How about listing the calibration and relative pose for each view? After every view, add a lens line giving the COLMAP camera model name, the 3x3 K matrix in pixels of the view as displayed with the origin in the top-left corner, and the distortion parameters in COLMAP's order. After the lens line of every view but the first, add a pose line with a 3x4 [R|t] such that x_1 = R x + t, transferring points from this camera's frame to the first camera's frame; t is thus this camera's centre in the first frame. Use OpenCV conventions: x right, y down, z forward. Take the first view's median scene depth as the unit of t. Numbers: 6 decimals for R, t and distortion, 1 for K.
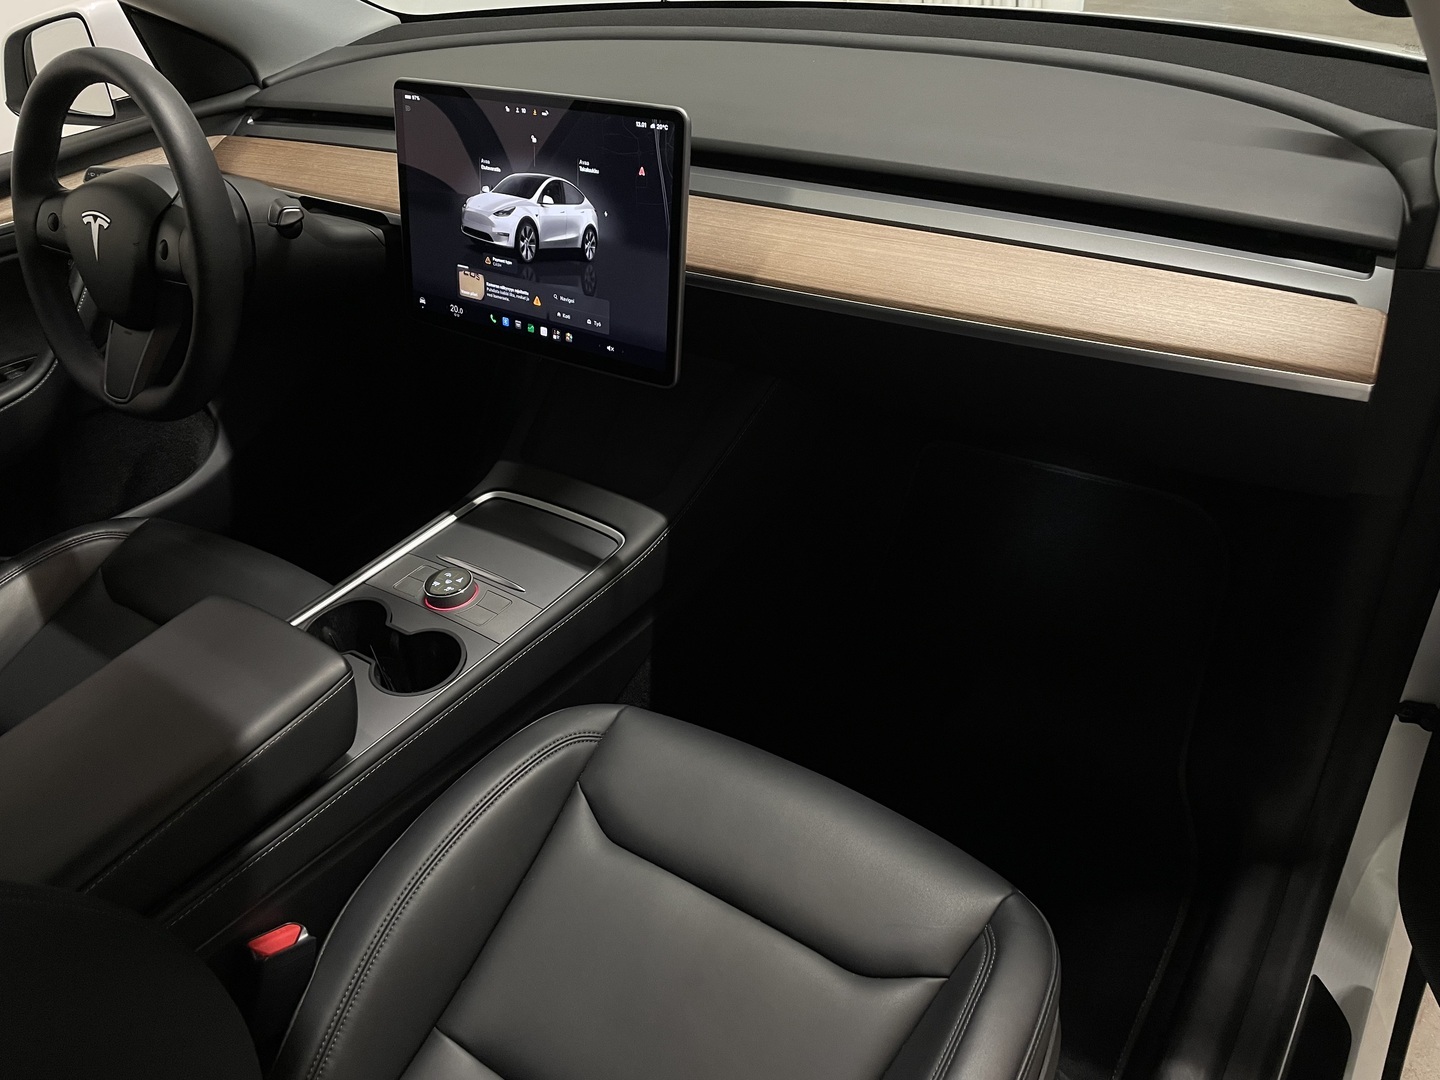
lens RADIAL K [[1129.2, 0, 720.0], [0, 1129.2, 540.0], [0, 0, 1]] dist [0.174260, -0.216034]
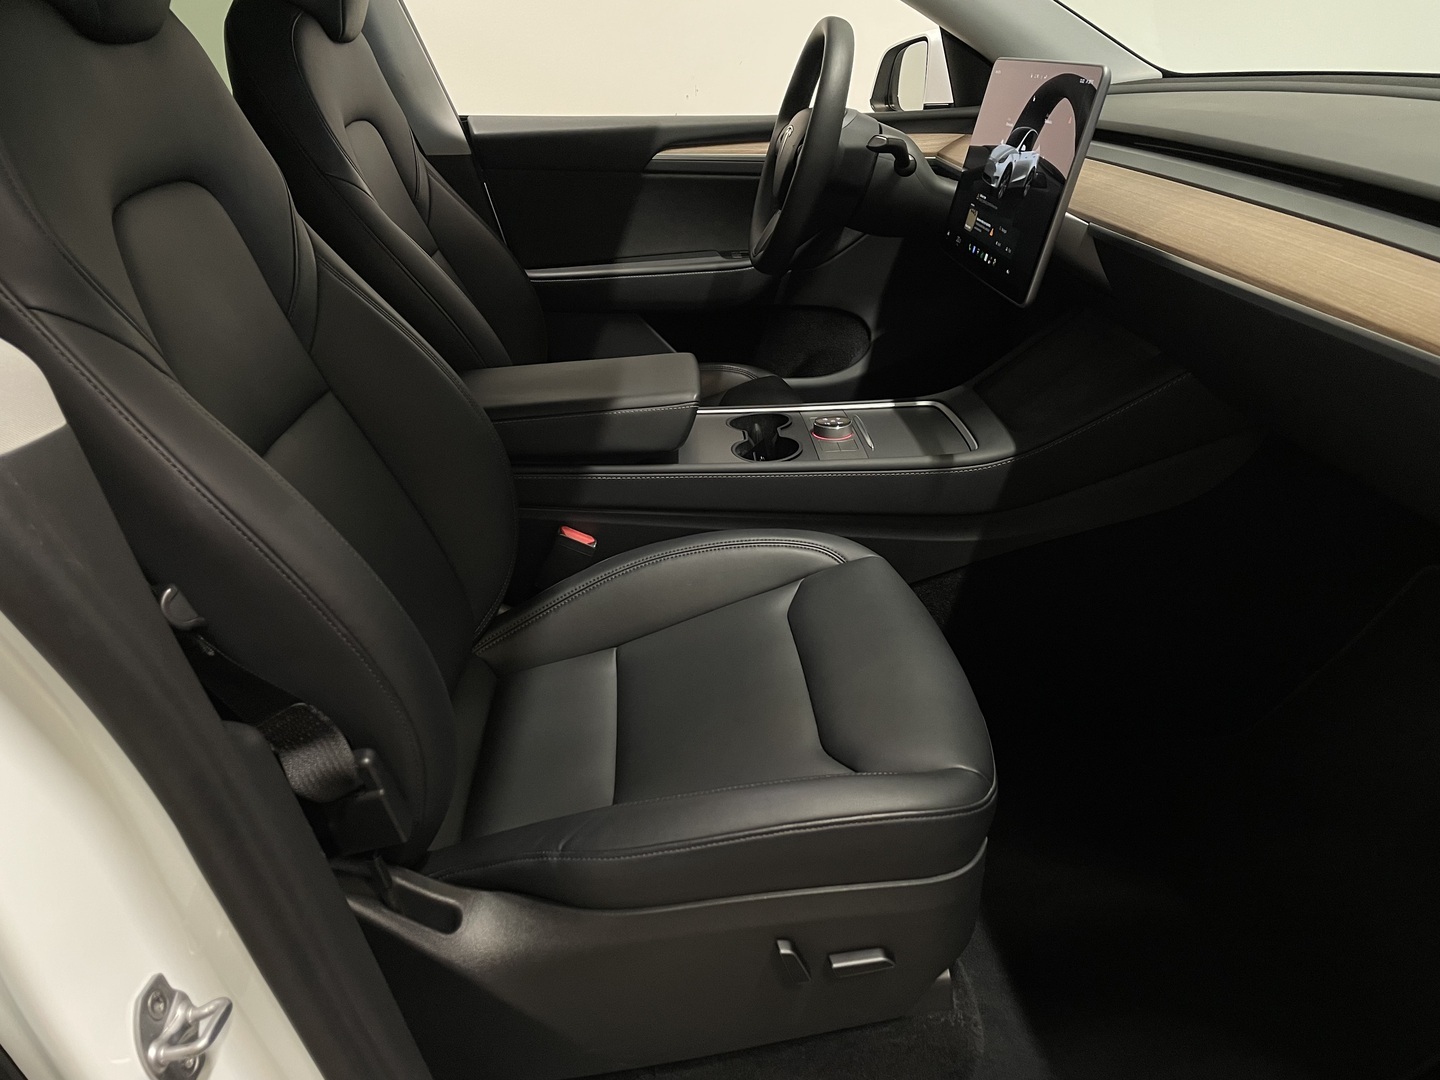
lens RADIAL K [[1129.2, 0, 720.0], [0, 1129.2, 540.0], [0, 0, 1]] dist [0.174260, -0.216034]
pose [[0.617831, 0.375086, -0.691083, 0.648321], [-0.468961, 0.881243, 0.059042, 0.144349], [0.631158, 0.287613, 0.720360, 0.042471]]
